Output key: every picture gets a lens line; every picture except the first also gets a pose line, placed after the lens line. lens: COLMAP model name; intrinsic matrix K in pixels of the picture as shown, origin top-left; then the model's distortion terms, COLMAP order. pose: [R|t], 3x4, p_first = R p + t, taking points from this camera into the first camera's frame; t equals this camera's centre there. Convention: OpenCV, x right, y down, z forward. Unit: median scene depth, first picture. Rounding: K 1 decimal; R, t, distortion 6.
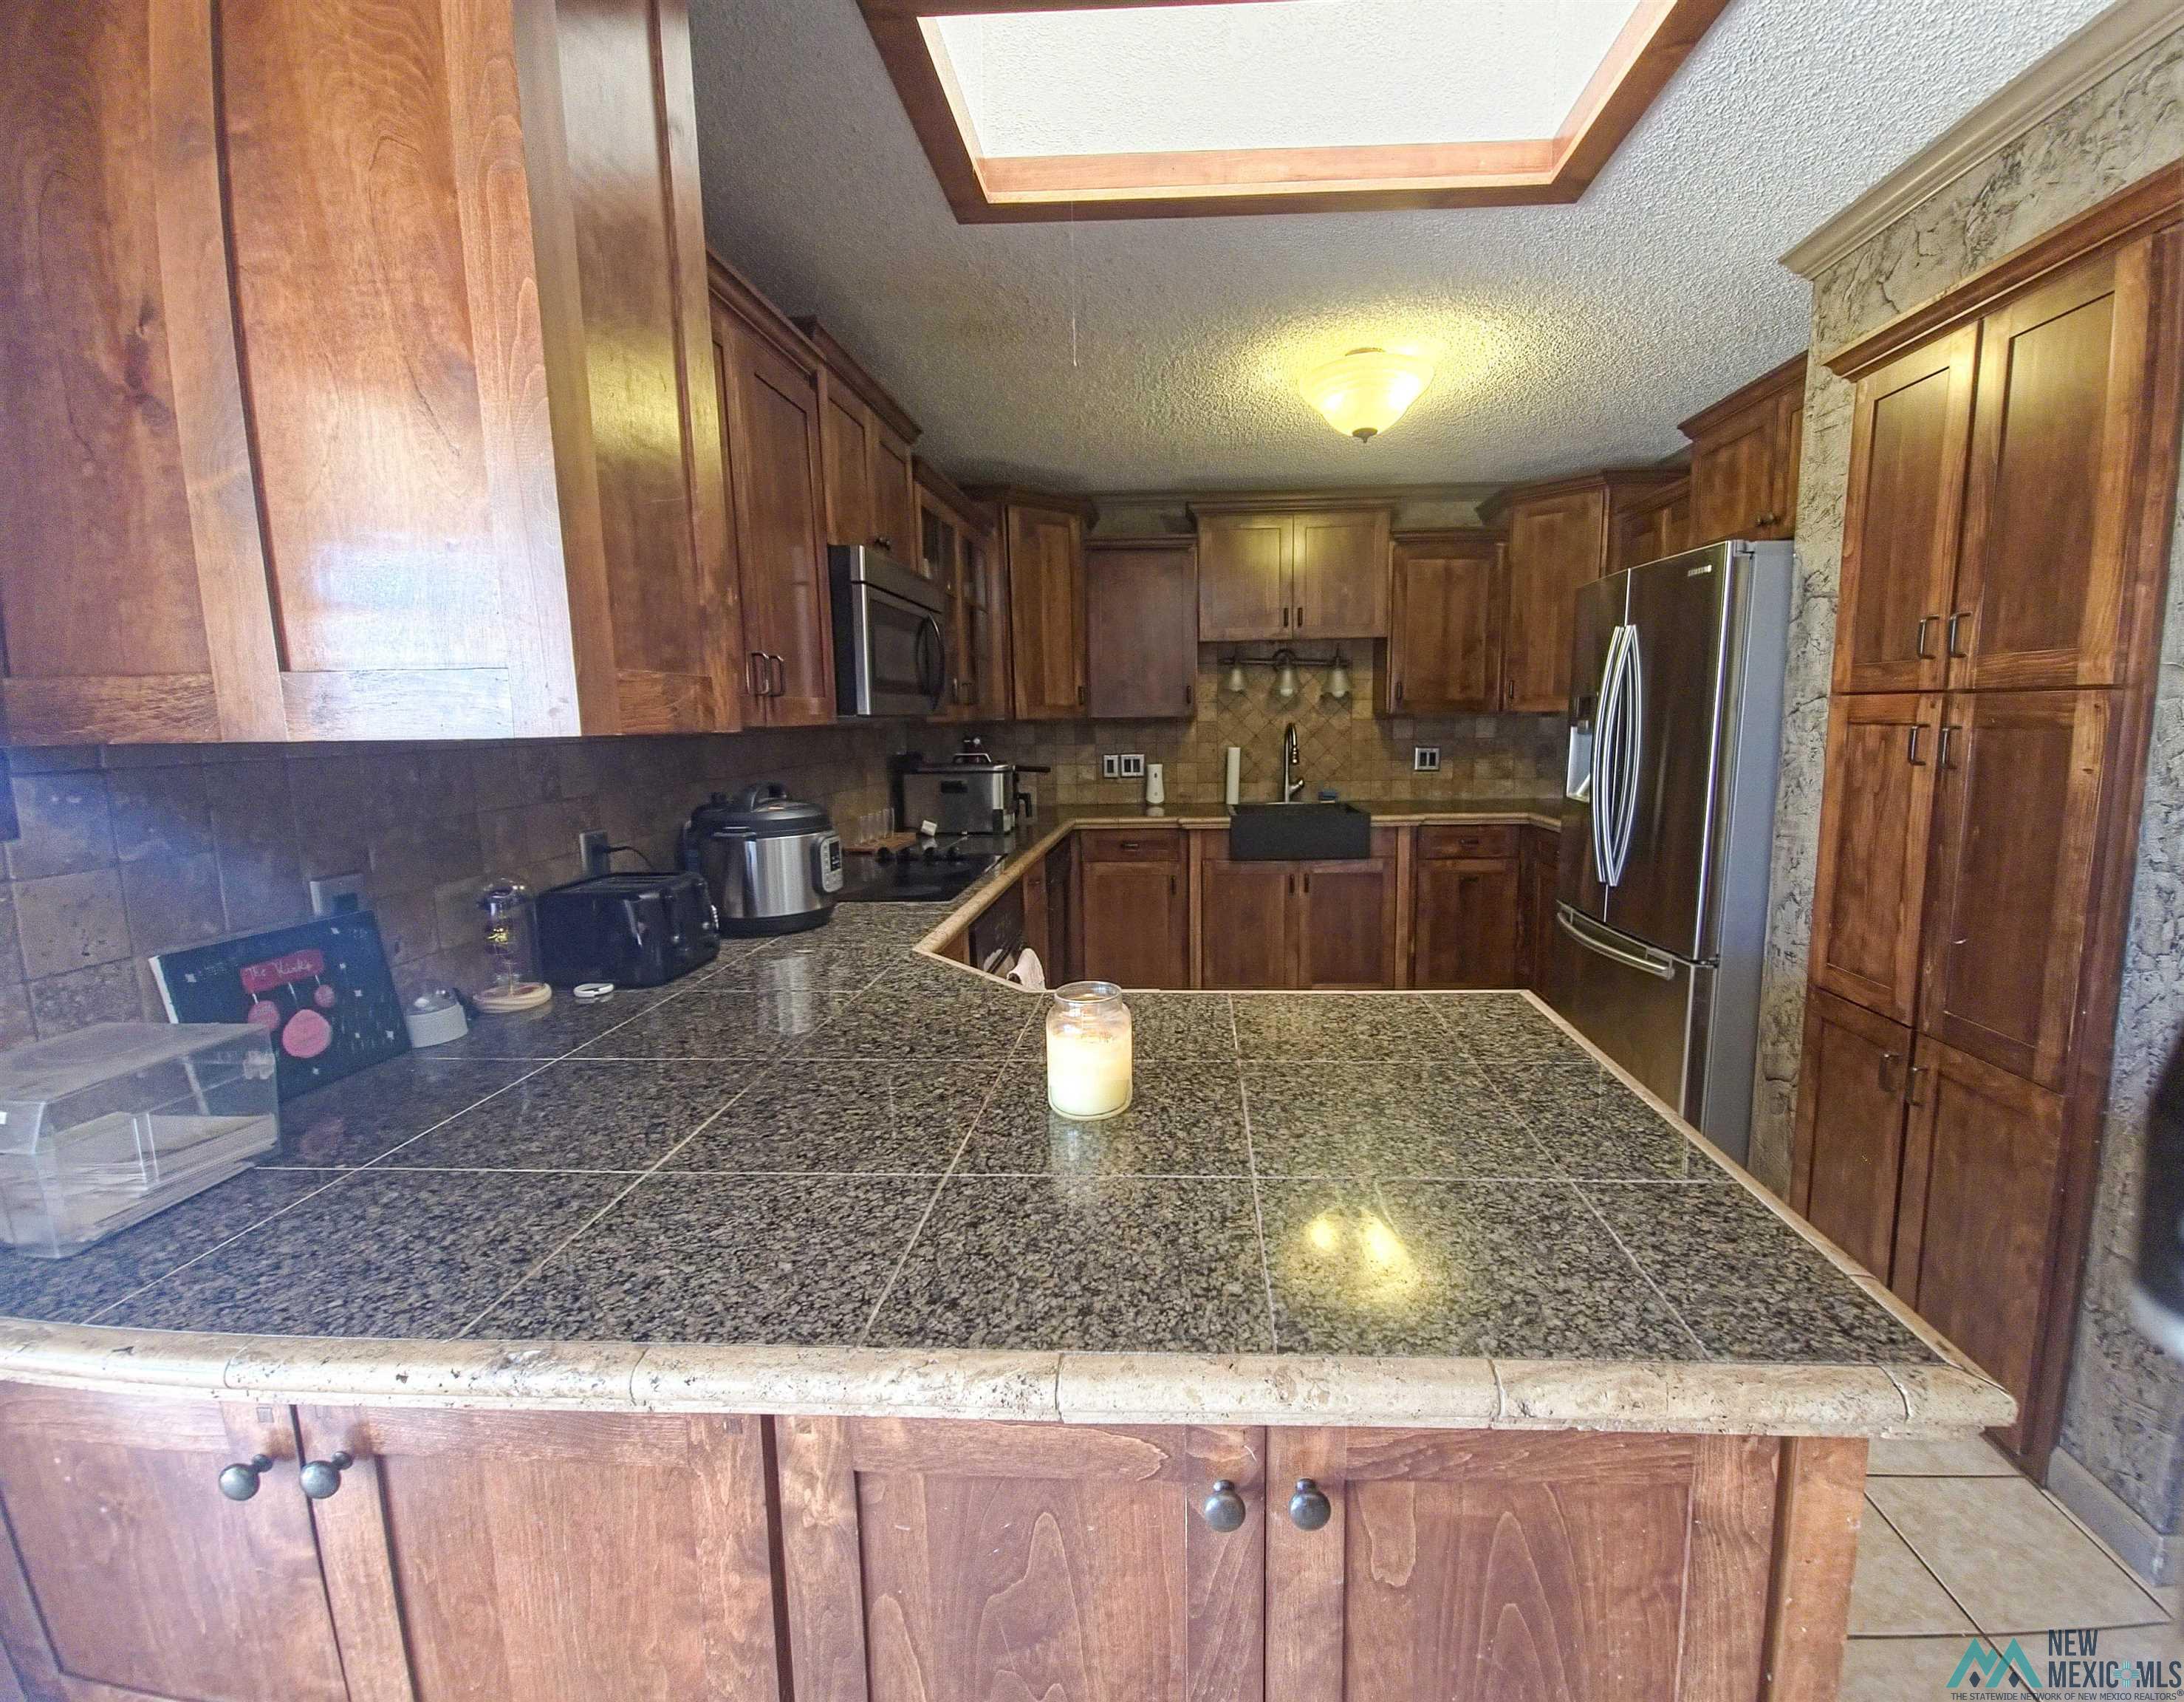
lens RADIAL K [[932.5, 0, 1150.9], [0, 932.5, 842.1], [0, 0, 1]] dist [-0.000637, -0.000564]
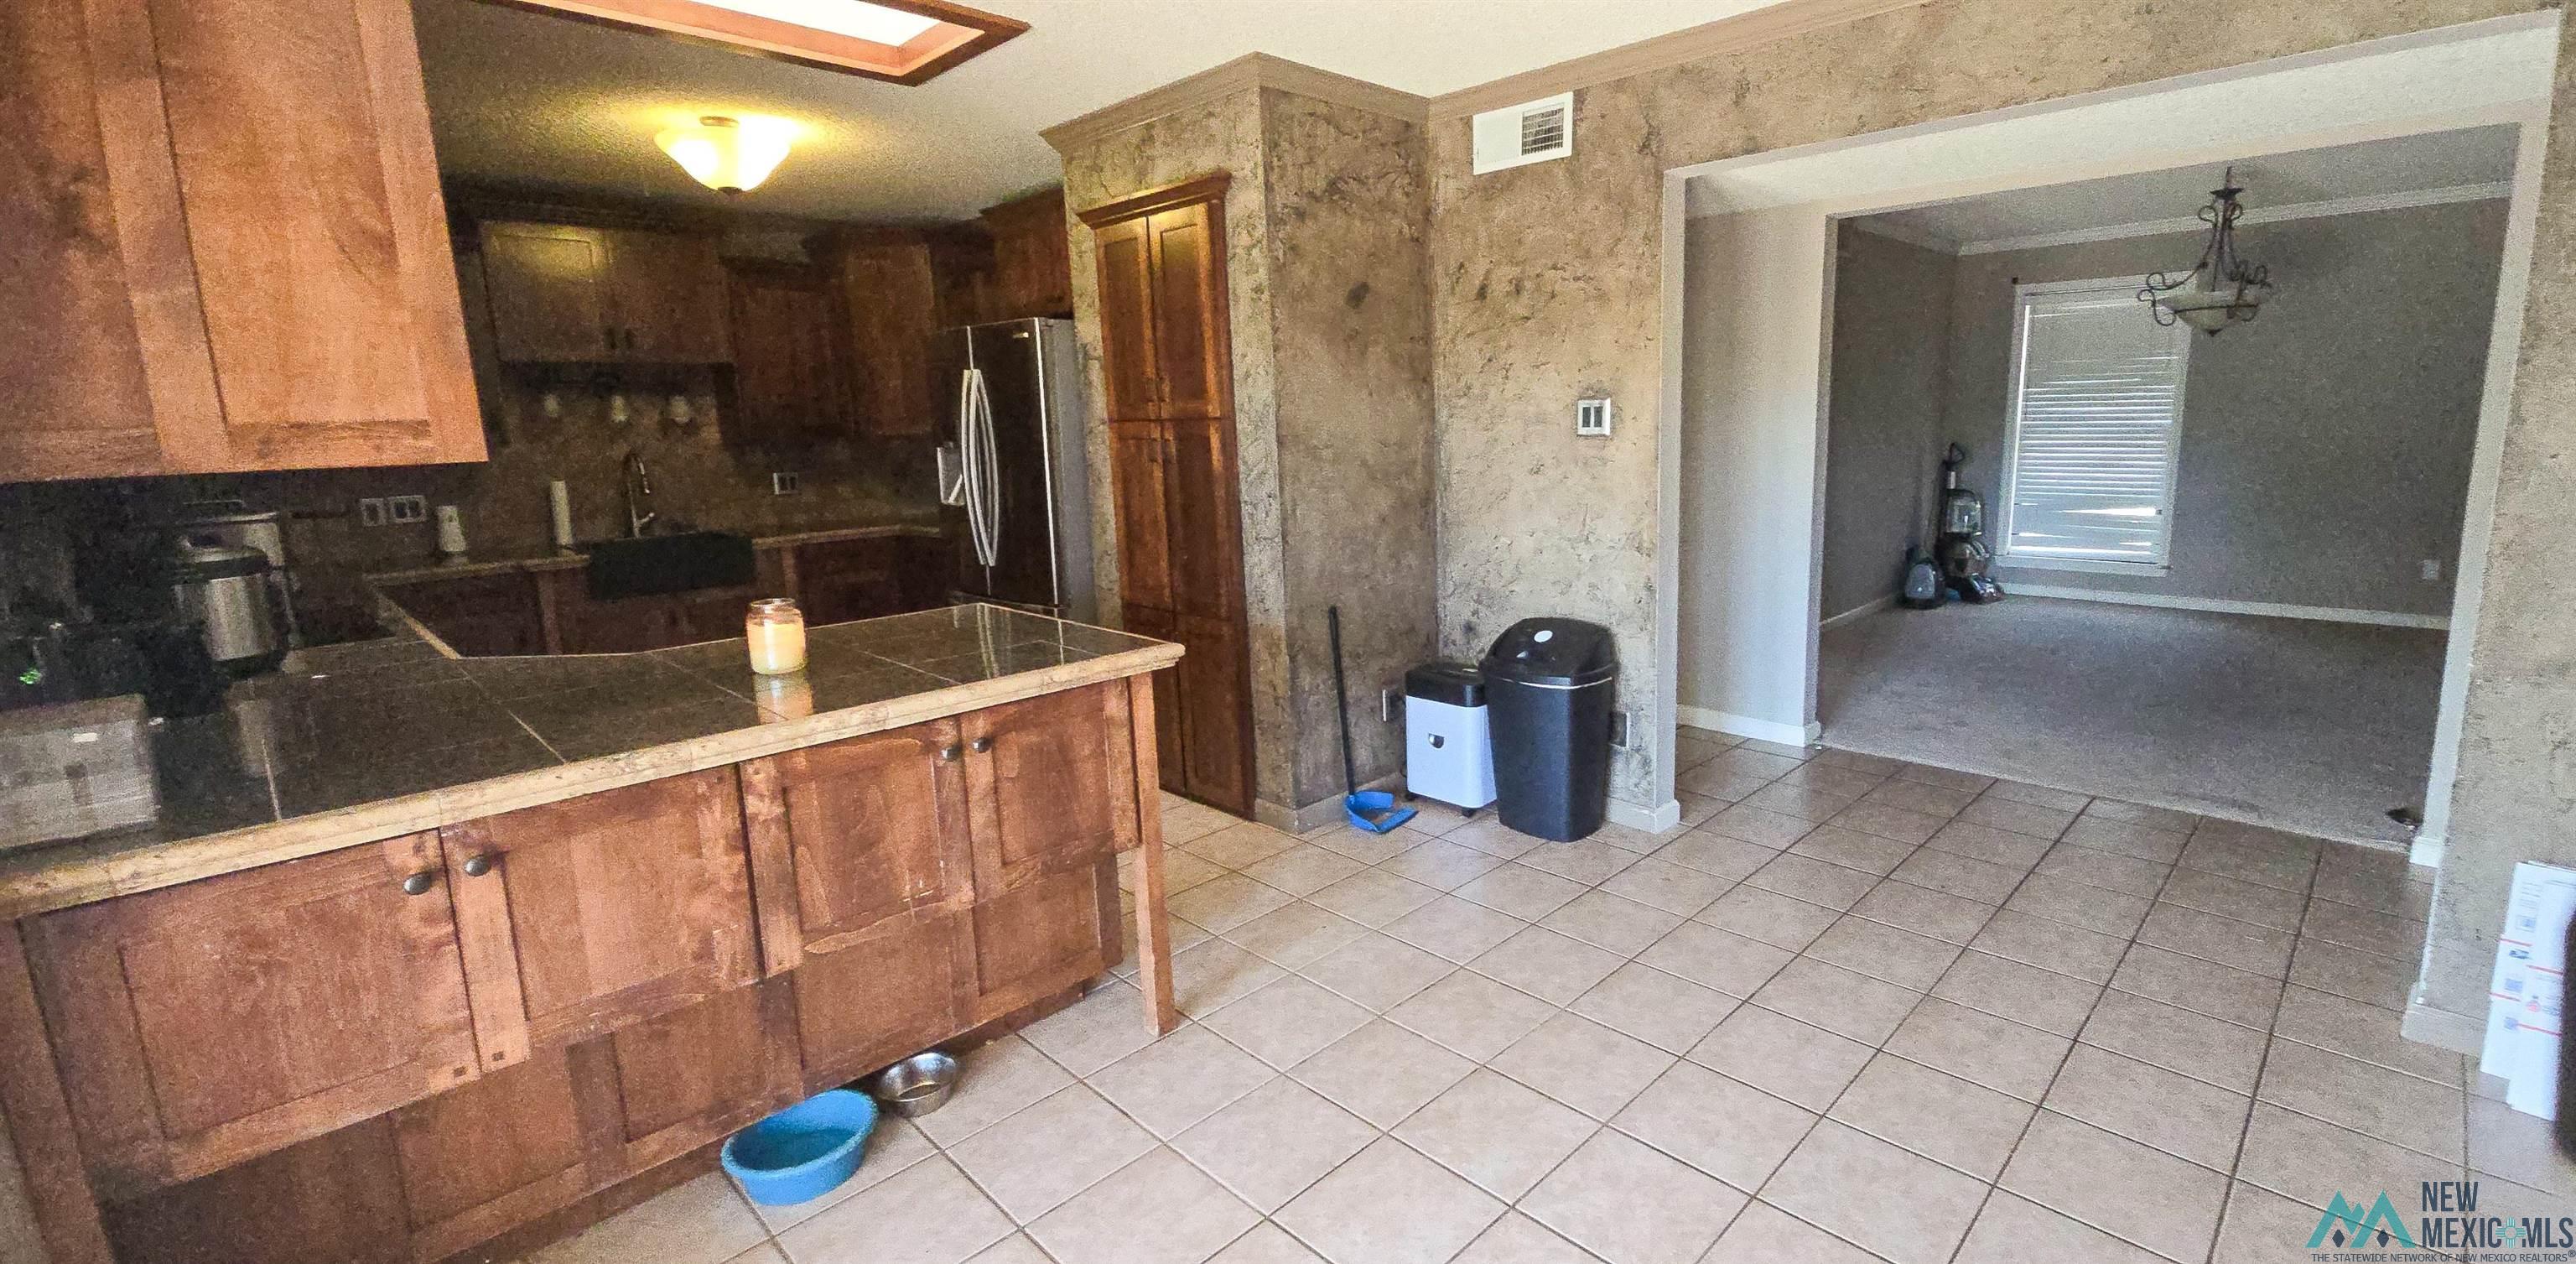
lens RADIAL K [[1102.9, 0, 1380.3], [0, 1102.9, 615.1], [0, 0, 1]] dist [0.000199, -0.000109]
pose [[0.652911, -0.139319, 0.744511, -0.380939], [0.121047, 0.989497, 0.079008, 0.070071], [-0.747700, 0.038535, 0.662918, -0.534877]]
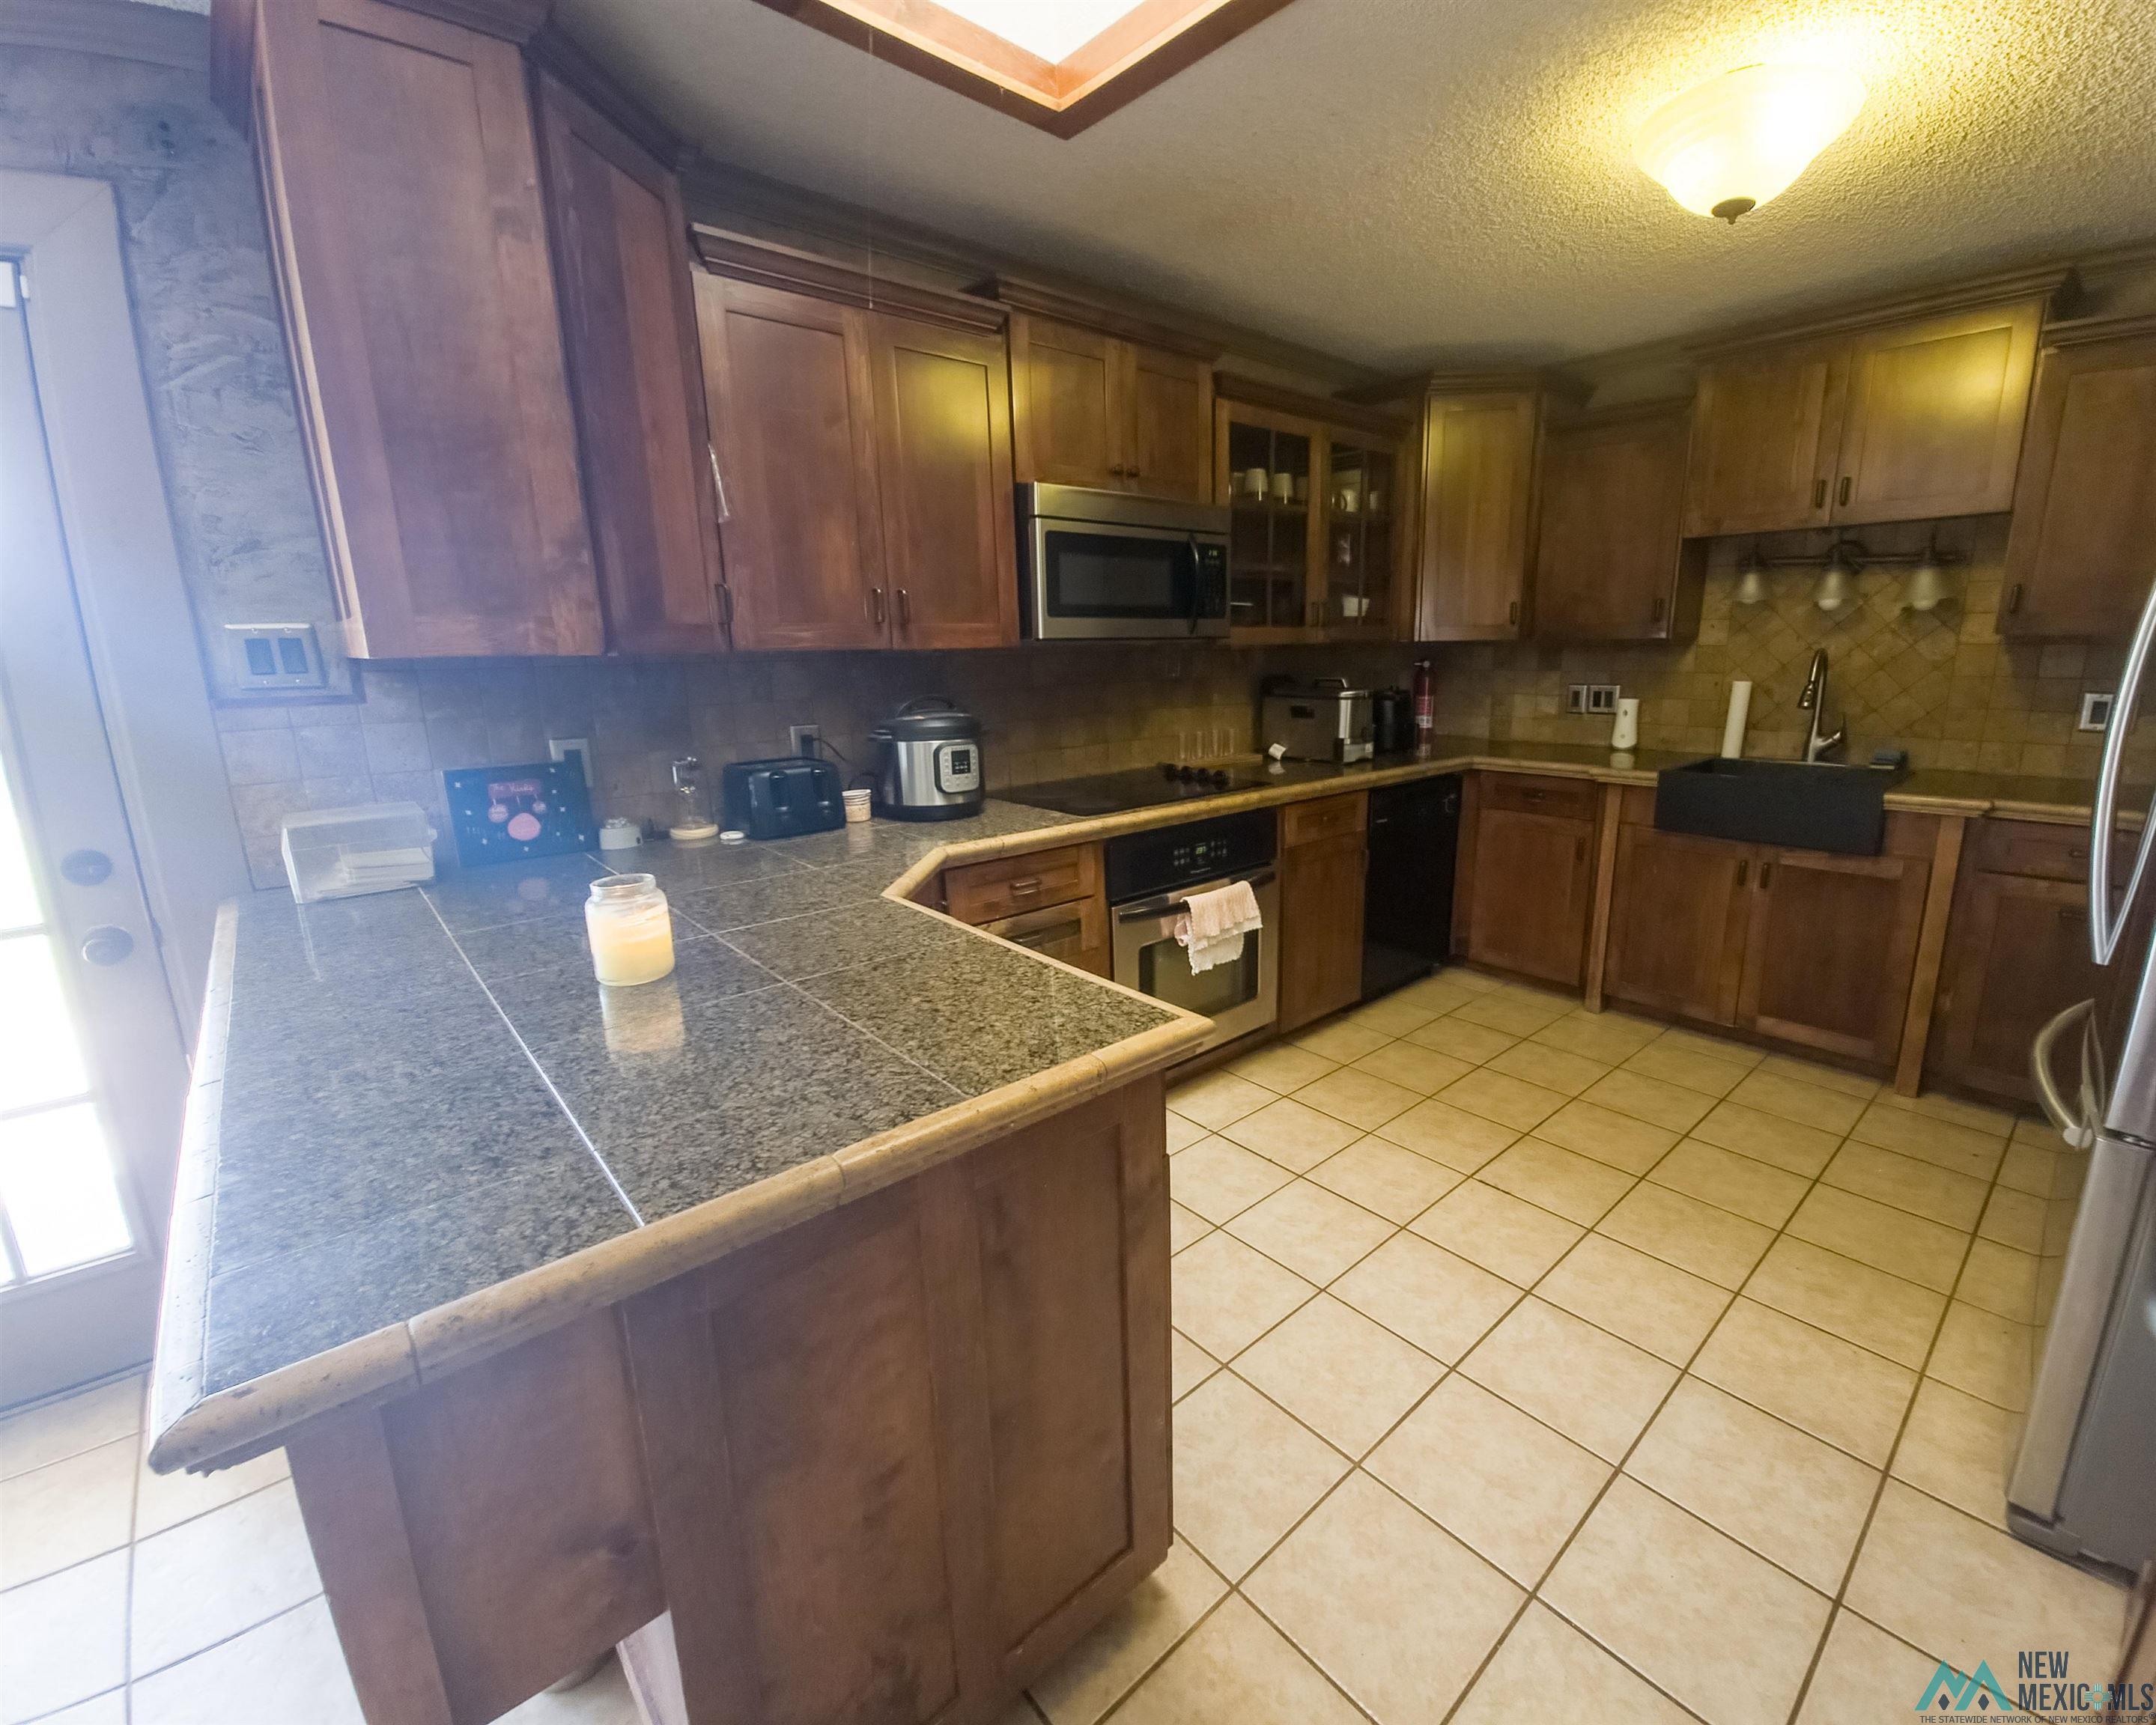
lens RADIAL K [[938.6, 0, 1157.6], [0, 938.6, 845.3], [0, 0, 1]] dist [0.000372, 0.000149]
pose [[0.714016, 0.156061, -0.682515, 0.546717], [-0.094597, 0.987406, 0.126814, -0.045444], [0.693710, -0.025983, 0.719786, 0.268291]]
